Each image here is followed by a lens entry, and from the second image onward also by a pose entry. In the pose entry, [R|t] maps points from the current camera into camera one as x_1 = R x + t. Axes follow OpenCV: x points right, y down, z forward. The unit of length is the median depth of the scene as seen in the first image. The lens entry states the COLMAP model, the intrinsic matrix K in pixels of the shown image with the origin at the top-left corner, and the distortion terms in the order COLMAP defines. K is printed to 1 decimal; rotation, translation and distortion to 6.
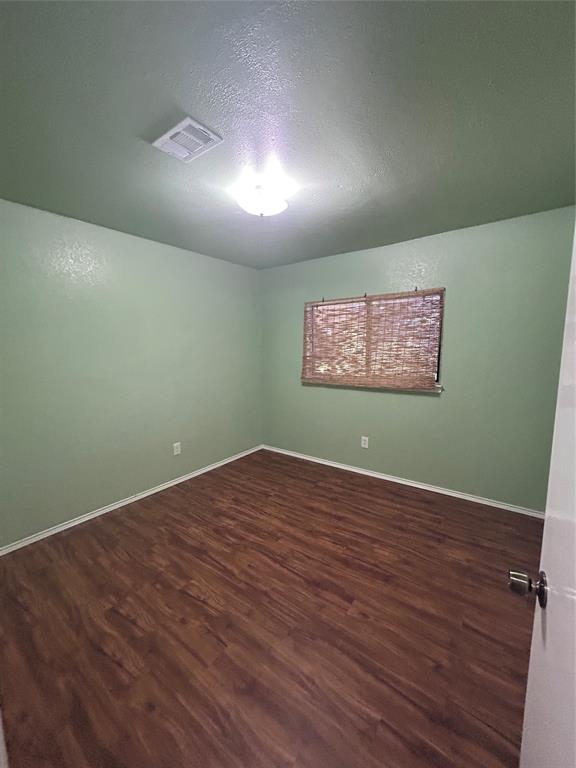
lens RADIAL K [[311.2, 0, 287.9], [0, 311.2, 381.1], [0, 0, 1]] dist [0.000966, 0.000872]
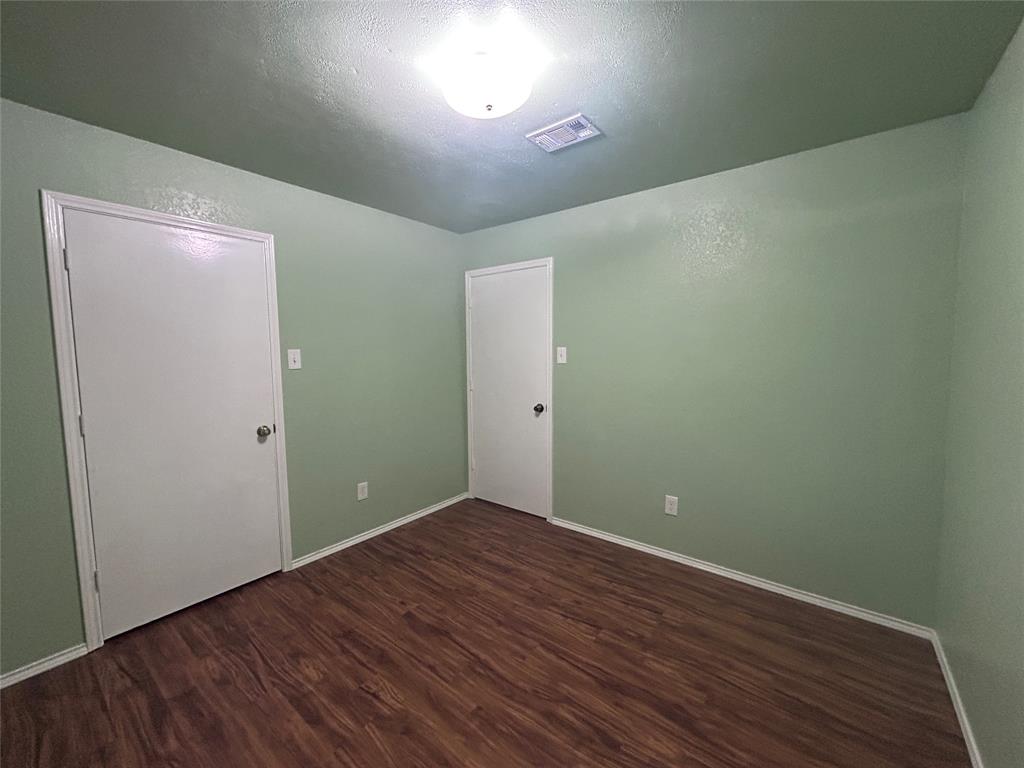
lens RADIAL K [[414.9, 0, 510.7], [0, 414.9, 381.4], [0, 0, 1]] dist [0.000966, 0.000872]
pose [[-0.999461, 0.012456, 0.030389, -0.134029], [0.018170, 0.980497, 0.195695, -0.189172], [-0.027359, 0.196141, -0.980194, 1.827378]]
